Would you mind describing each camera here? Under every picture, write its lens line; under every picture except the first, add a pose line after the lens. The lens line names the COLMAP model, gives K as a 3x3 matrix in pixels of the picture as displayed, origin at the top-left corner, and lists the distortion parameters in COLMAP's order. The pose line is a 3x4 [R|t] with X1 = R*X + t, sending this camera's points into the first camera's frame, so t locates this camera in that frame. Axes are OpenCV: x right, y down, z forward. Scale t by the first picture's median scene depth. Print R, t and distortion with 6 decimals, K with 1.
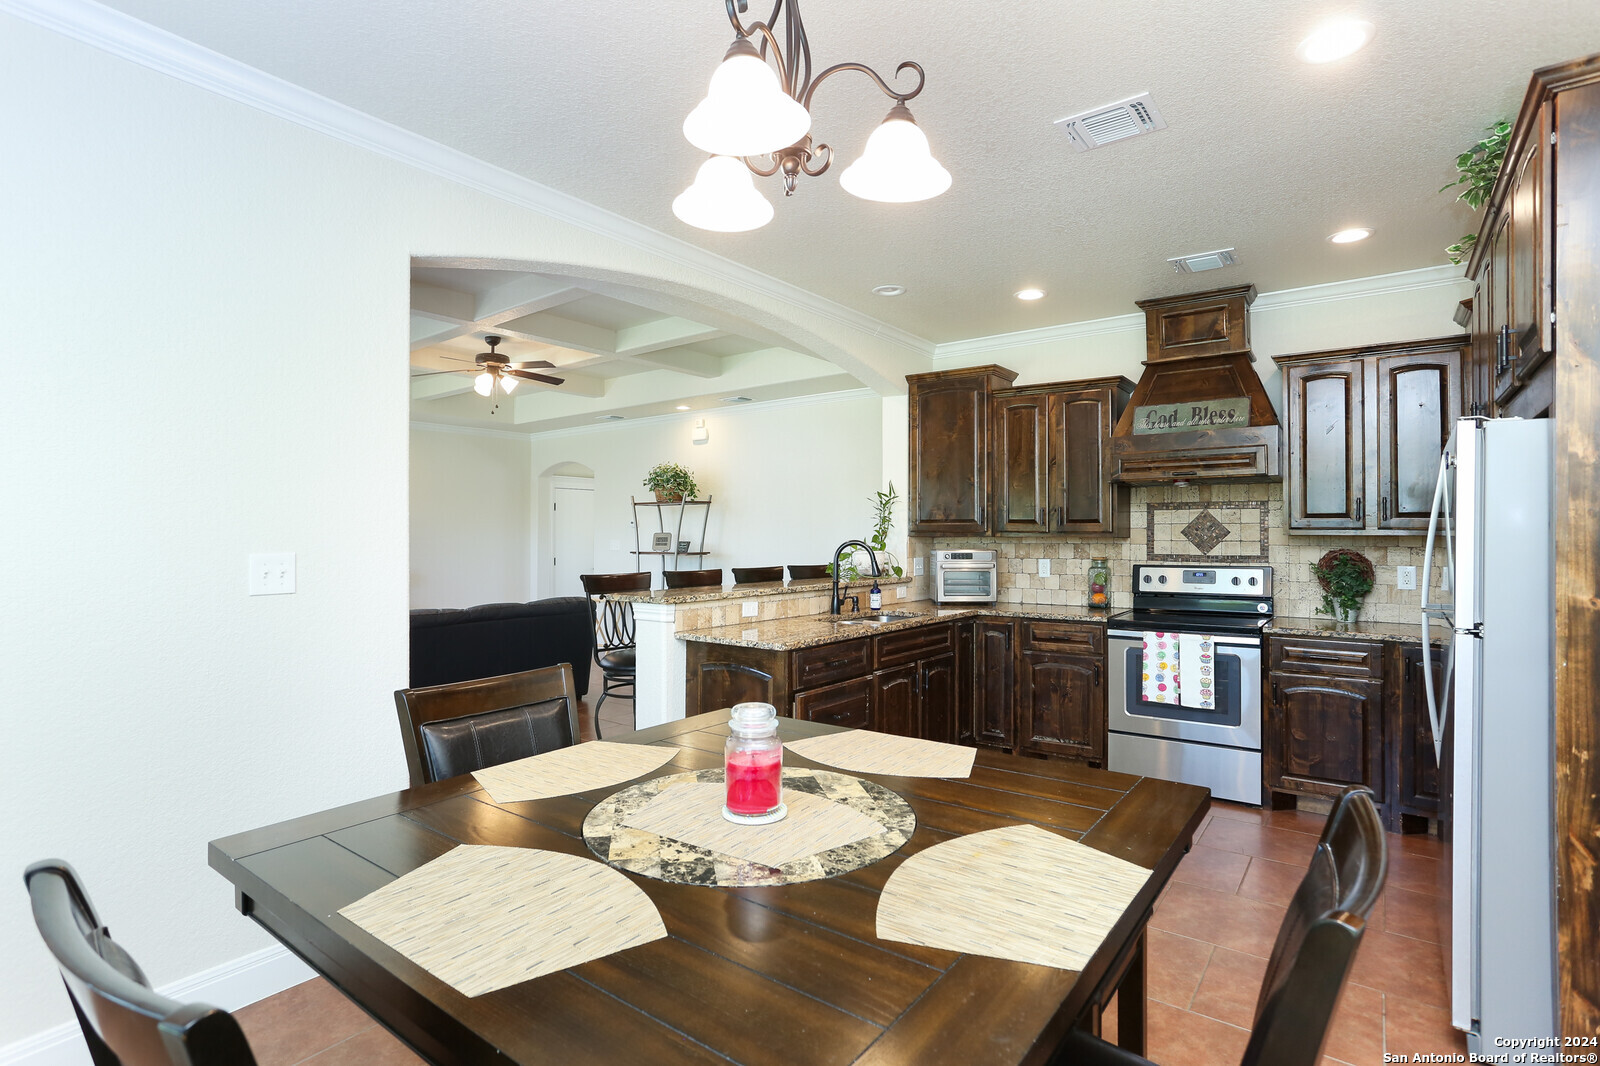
lens RADIAL K [[788.8, 0, 809.0], [0, 788.8, 533.2], [0, 0, 1]] dist [-0.002296, 0.007758]
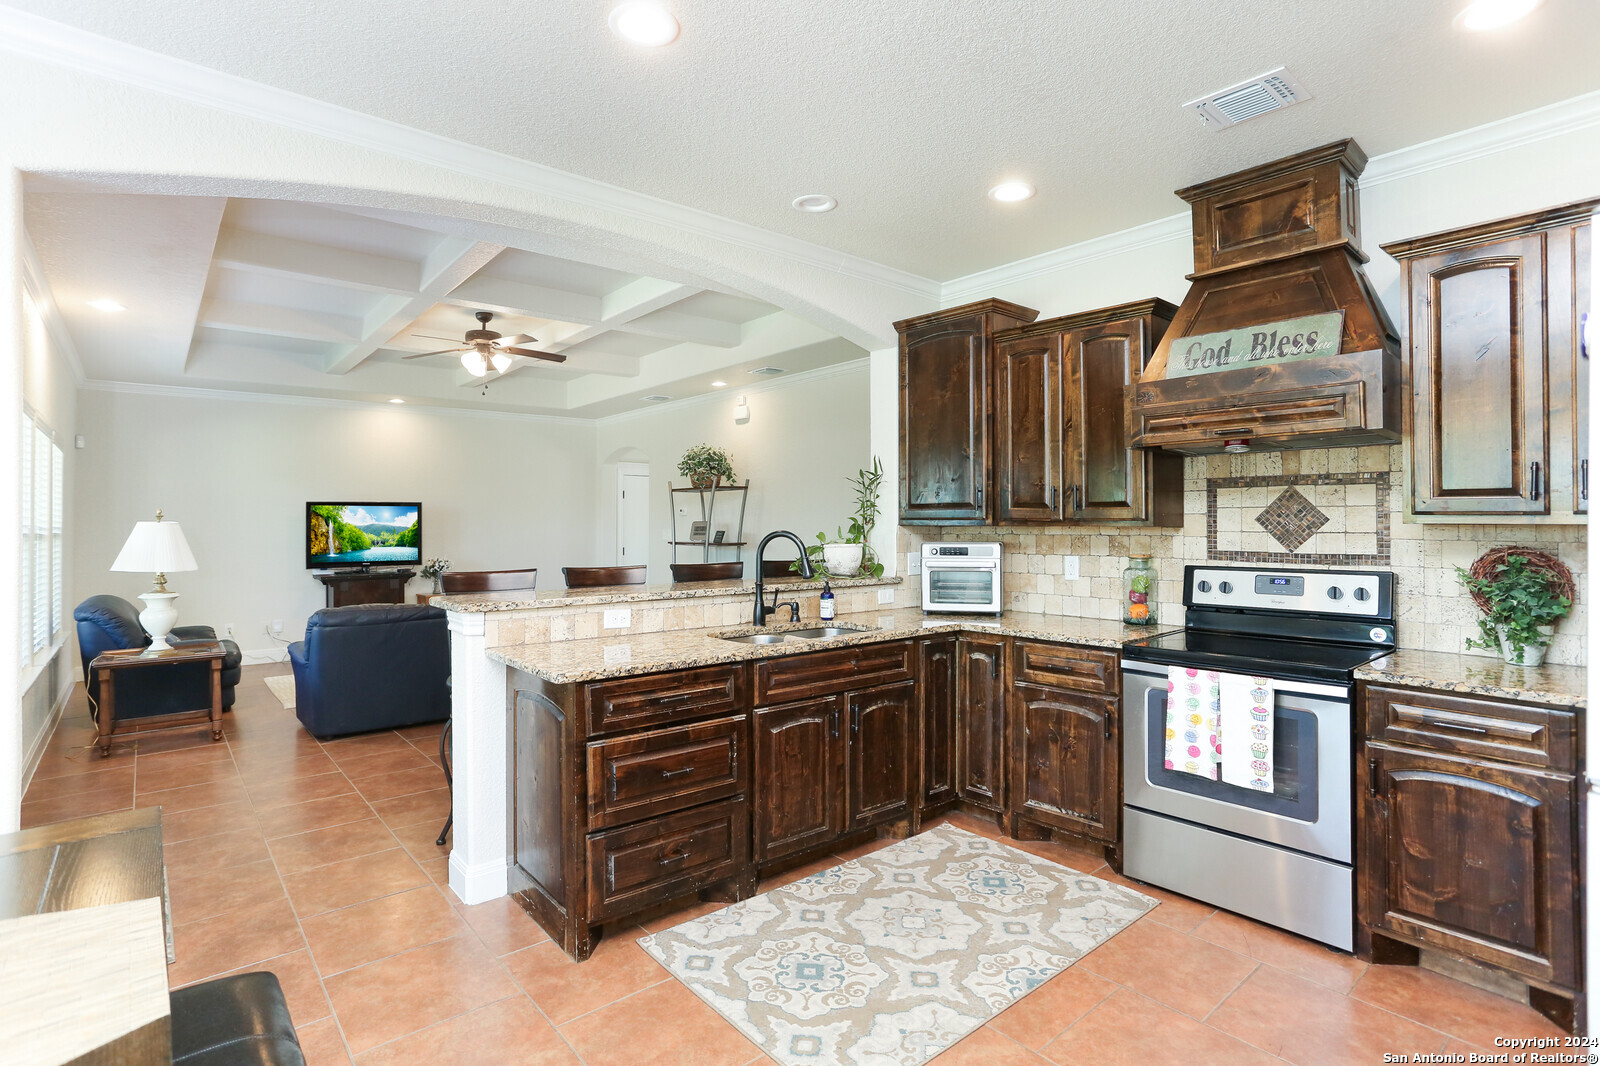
lens RADIAL K [[788.8, 0, 794.2], [0, 788.8, 517.2], [0, 0, 1]] dist [-0.002296, 0.007758]
pose [[0.973733, -0.002933, -0.227674, 0.245251], [0.001836, 0.999986, -0.005029, -0.000537], [0.227685, 0.004479, 0.973724, 0.244533]]
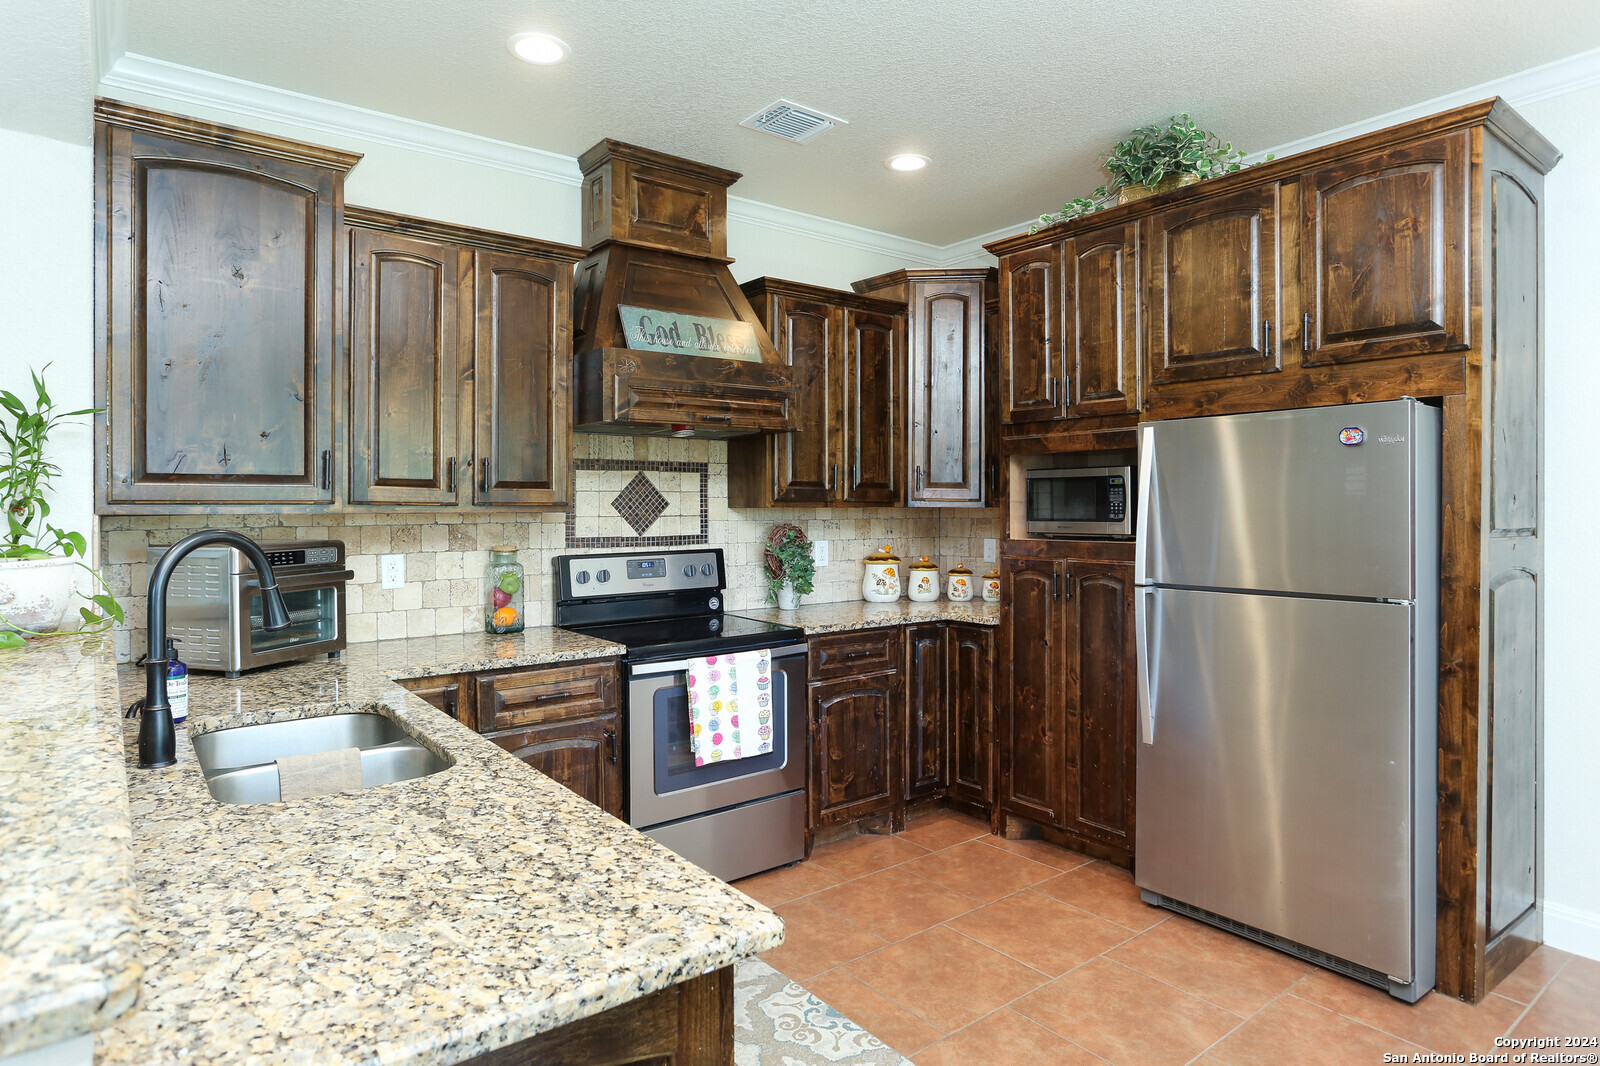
lens RADIAL K [[926.7, 0, 794.5], [0, 926.7, 509.2], [0, 0, 1]] dist [-0.015366, 0.001069]
pose [[0.290936, -0.007977, 0.956709, -0.250341], [-0.000726, 0.999963, 0.008559, -0.003662], [-0.956742, -0.003185, 0.290919, 0.646636]]
